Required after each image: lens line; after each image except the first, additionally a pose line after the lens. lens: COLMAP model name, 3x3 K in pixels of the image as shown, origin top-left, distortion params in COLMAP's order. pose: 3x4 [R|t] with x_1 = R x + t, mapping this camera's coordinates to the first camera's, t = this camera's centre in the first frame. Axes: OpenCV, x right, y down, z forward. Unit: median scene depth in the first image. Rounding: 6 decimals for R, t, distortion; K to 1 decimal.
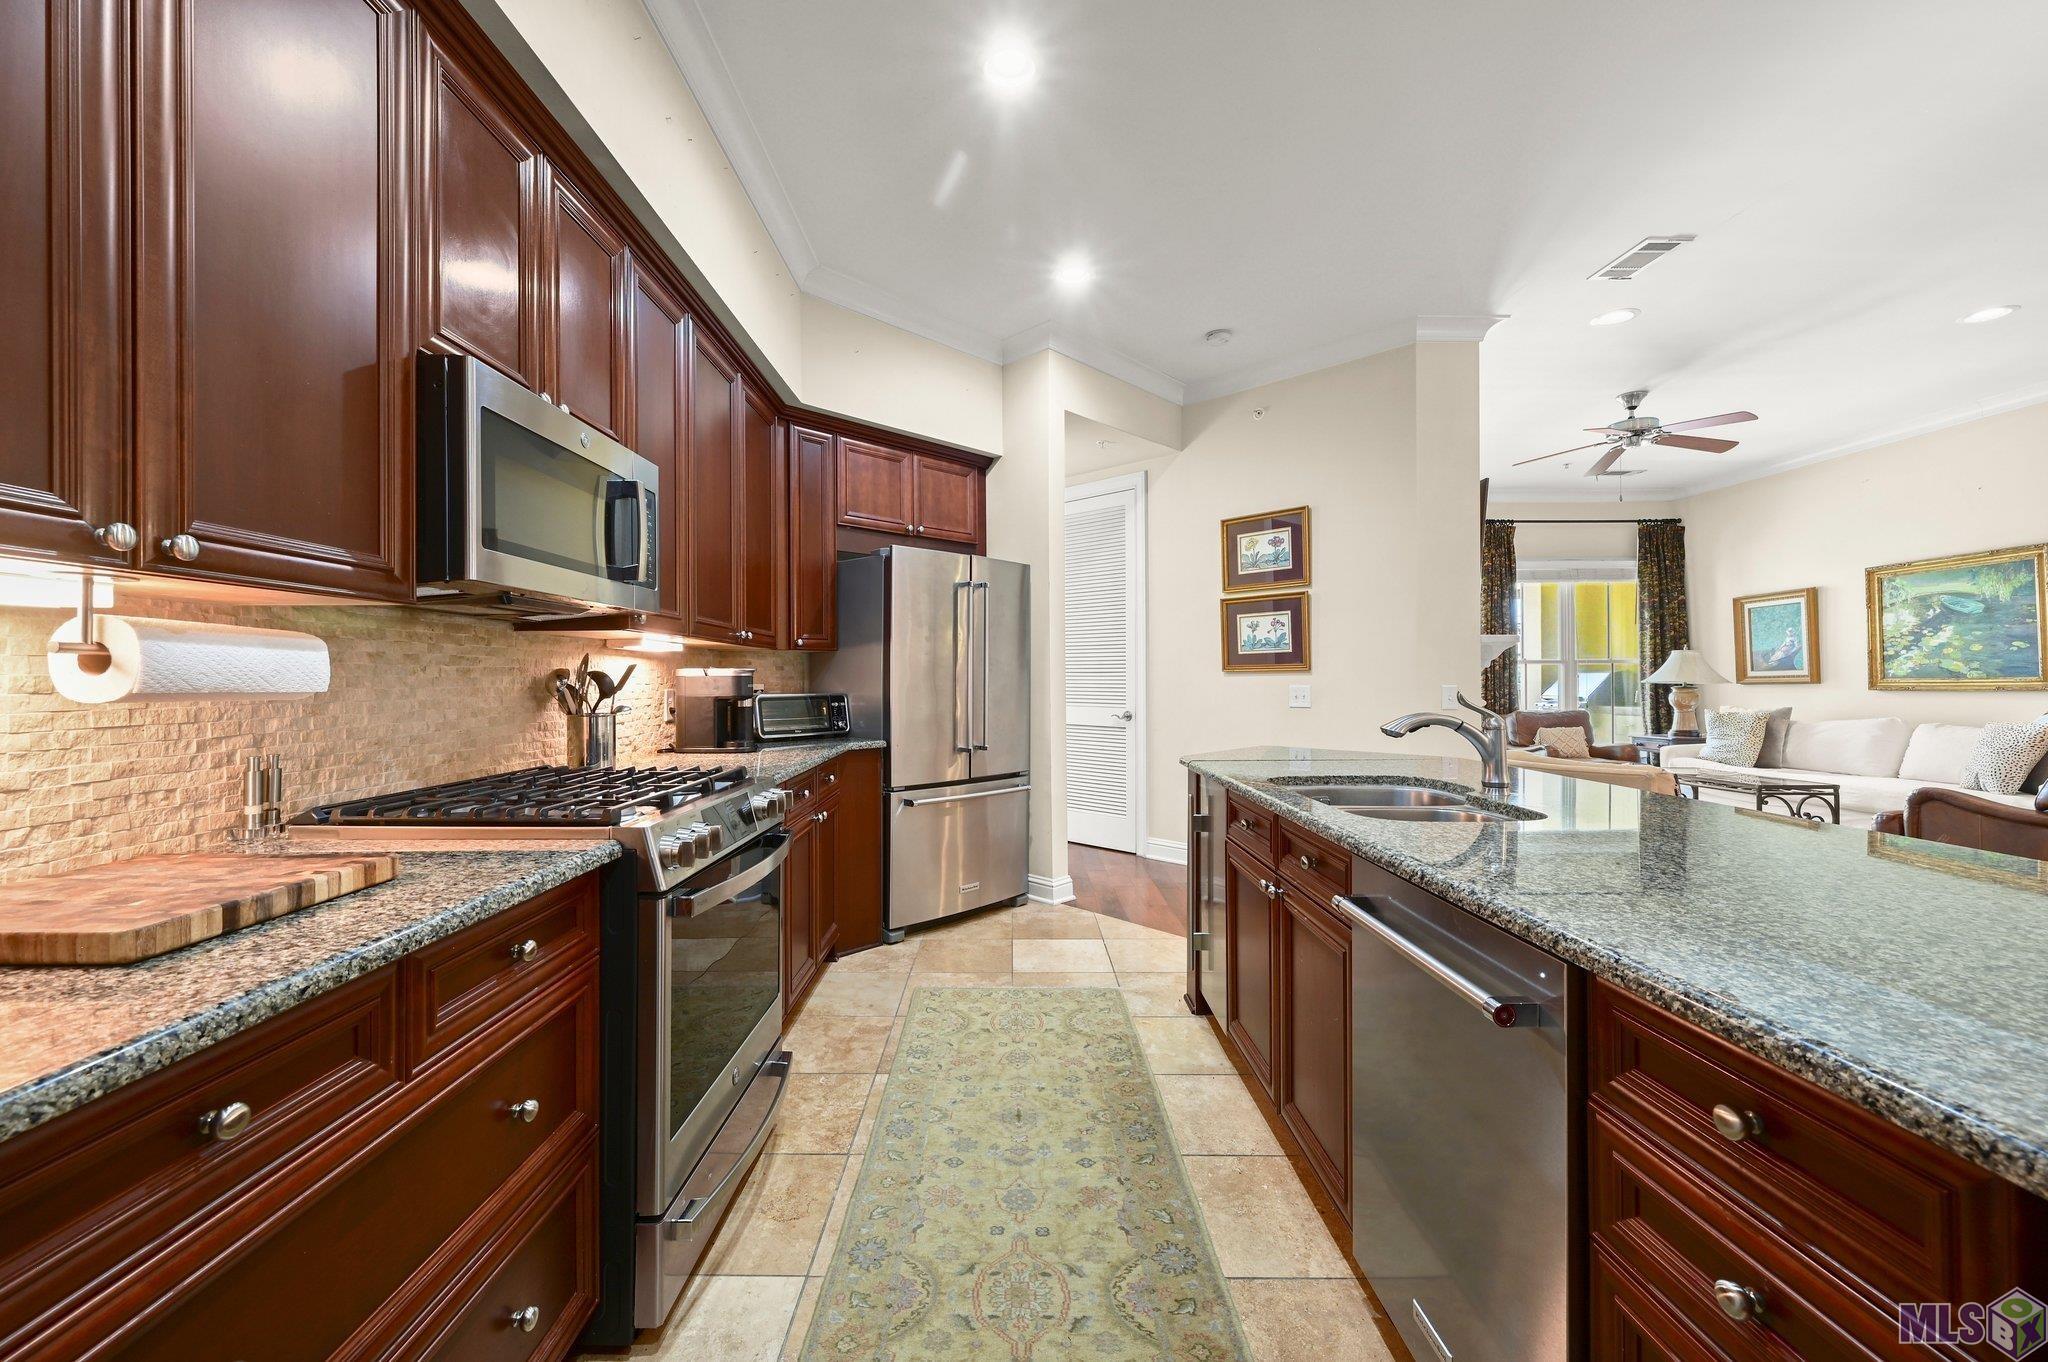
lens RADIAL K [[806.3, 0, 1005.3], [0, 806.3, 679.3], [0, 0, 1]] dist [-0.002396, 0.000383]
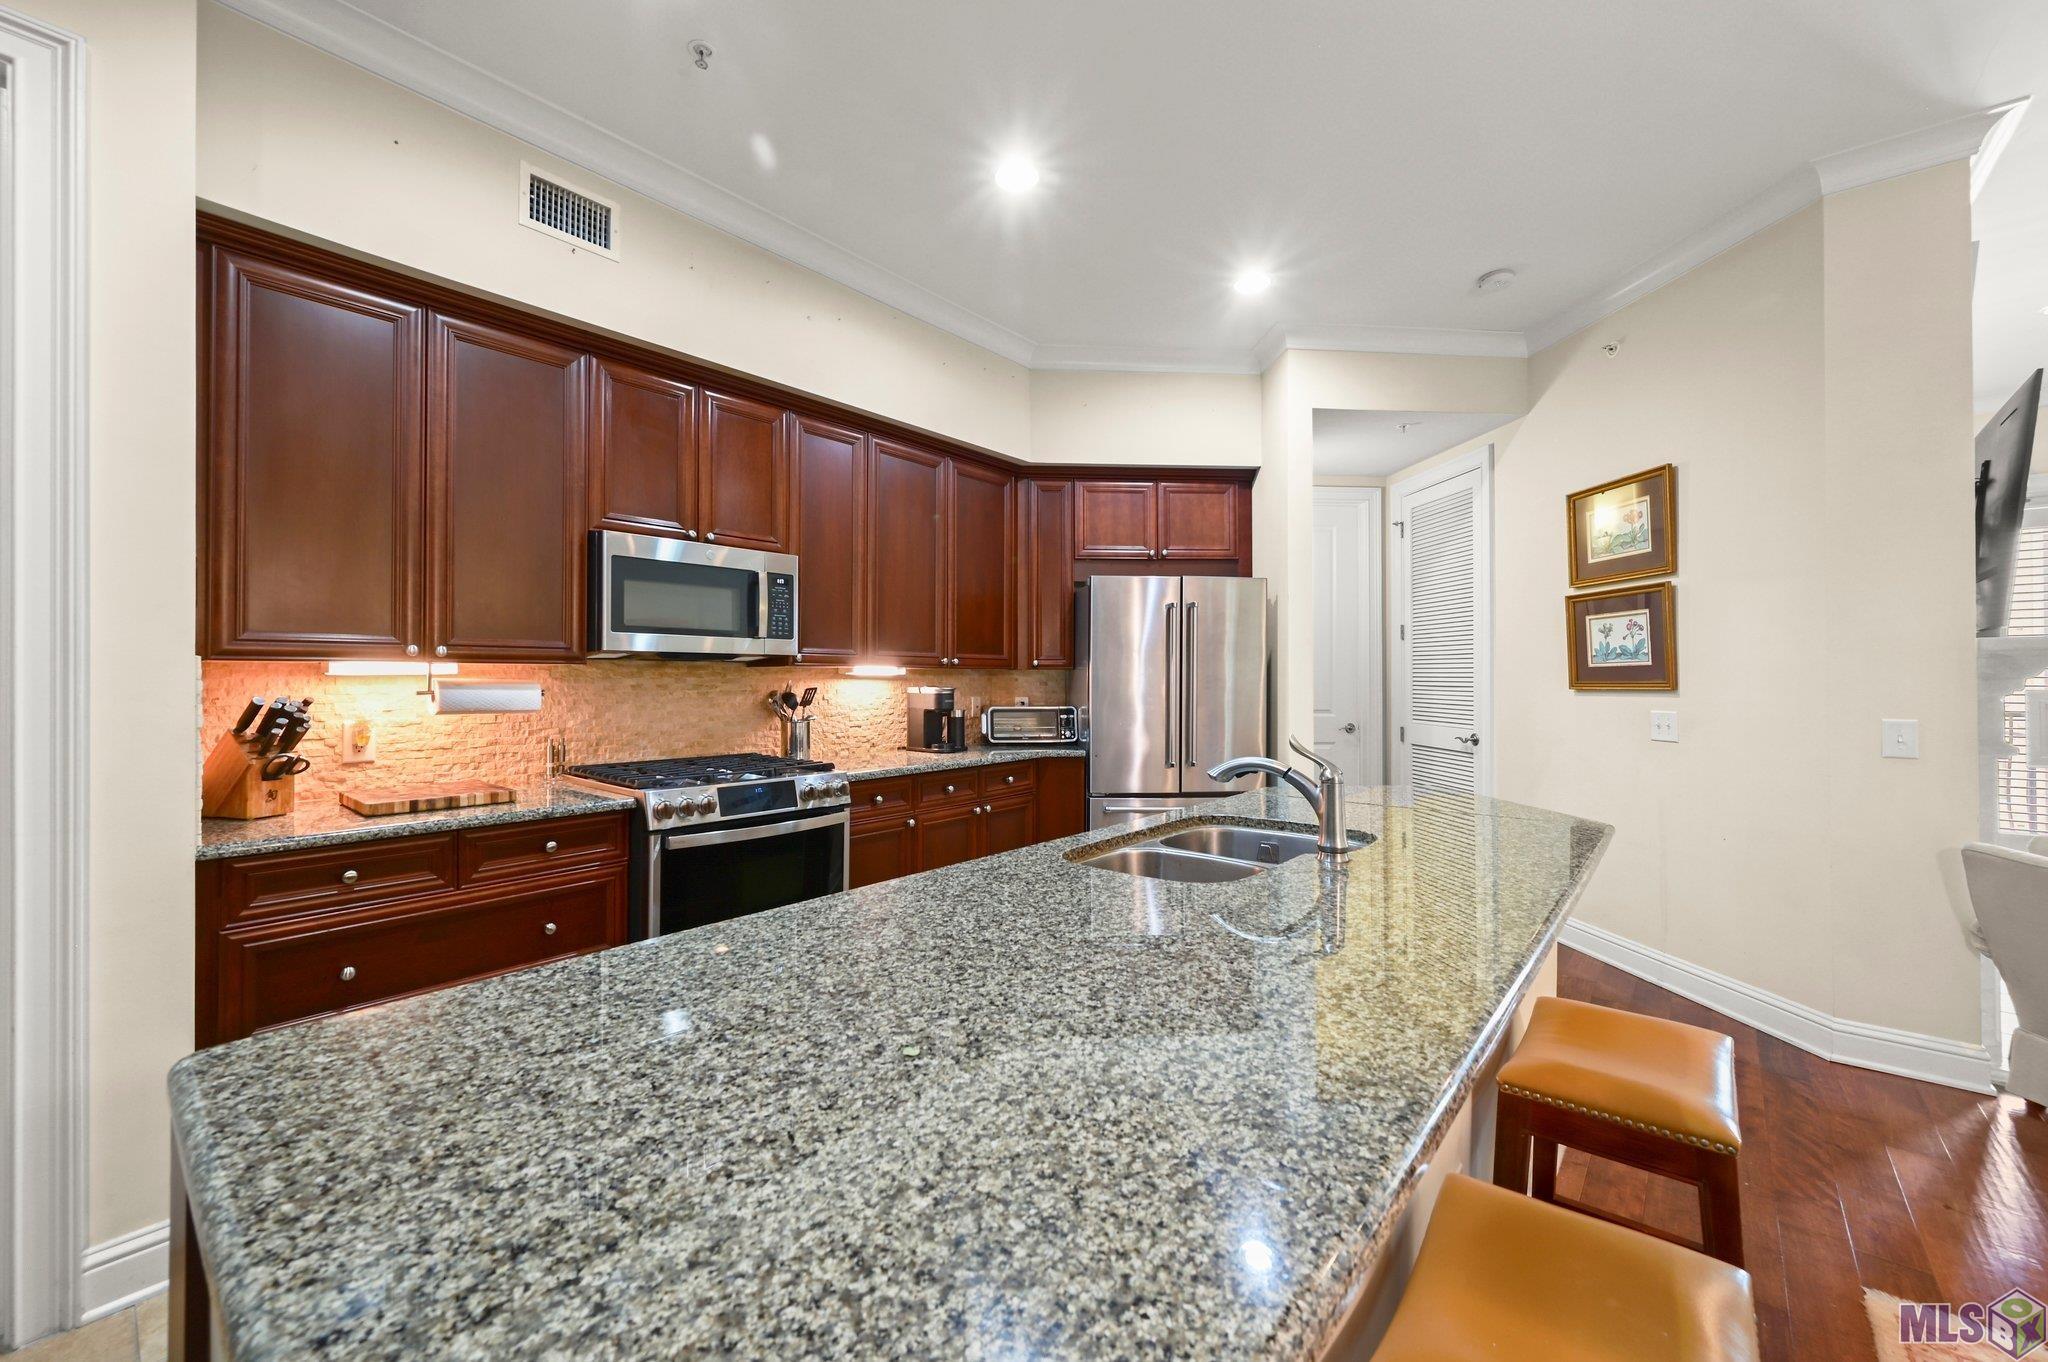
lens RADIAL K [[806.3, 0, 1010.4], [0, 806.3, 675.5], [0, 0, 1]] dist [-0.002396, 0.000383]
pose [[0.760666, 0.002434, -0.649139, 0.349968], [-0.004634, 0.999988, -0.001681, -0.018323], [0.649127, 0.004287, 0.760668, 0.054739]]
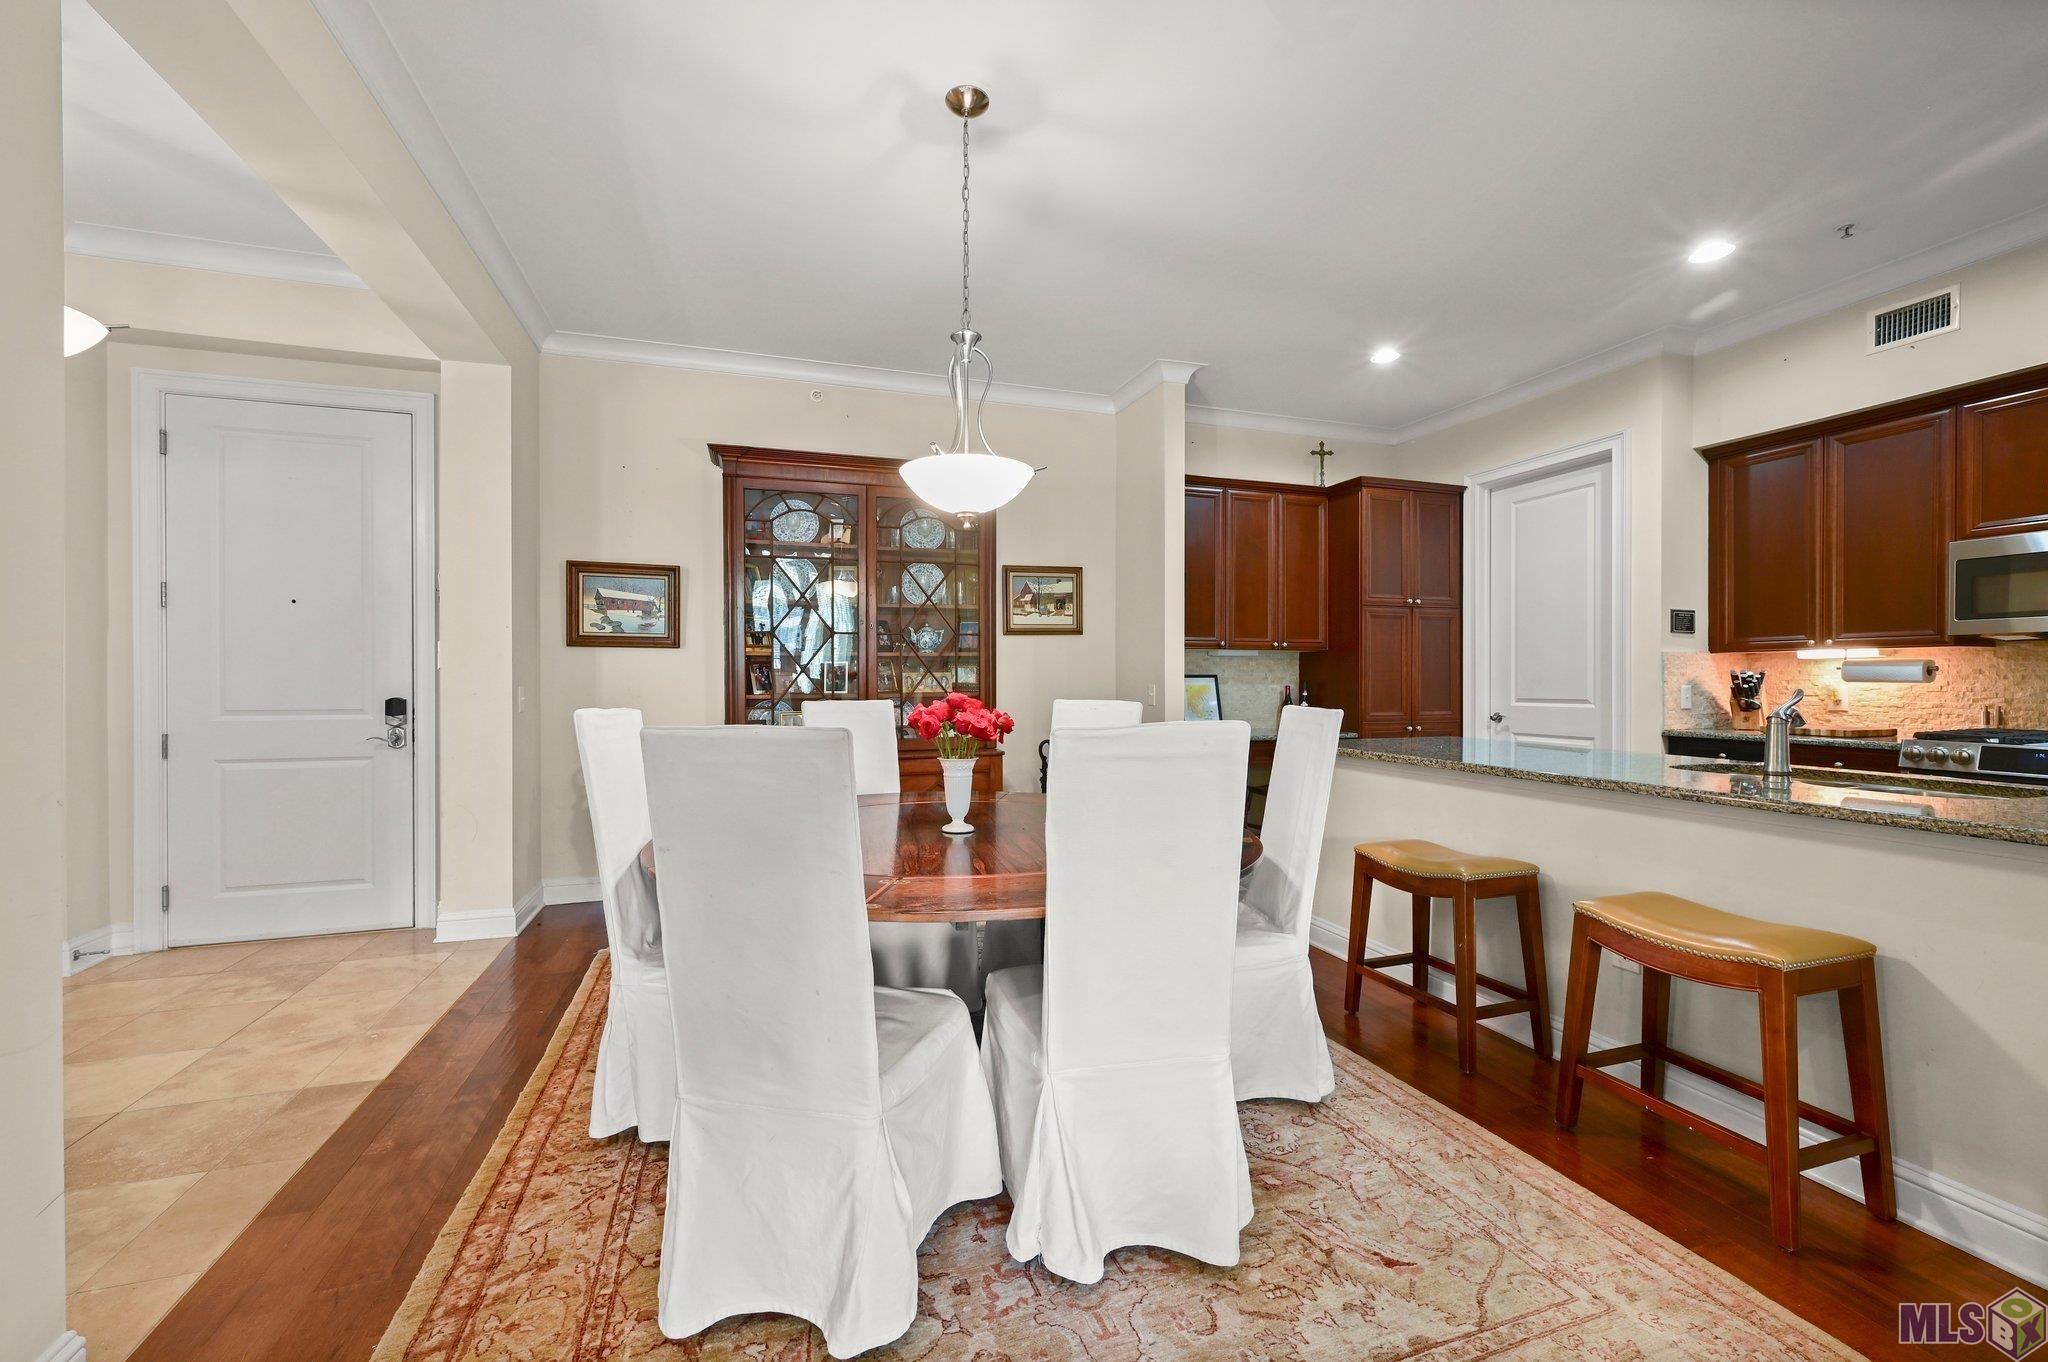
lens RADIAL K [[806.3, 0, 1010.9], [0, 806.3, 681.7], [0, 0, 1]] dist [-0.002396, 0.000383]
pose [[-0.951757, 0.006924, -0.306774, 0.769041], [0.005108, 0.999964, 0.006723, -0.003686], [0.306810, 0.004832, -0.951759, 0.682584]]
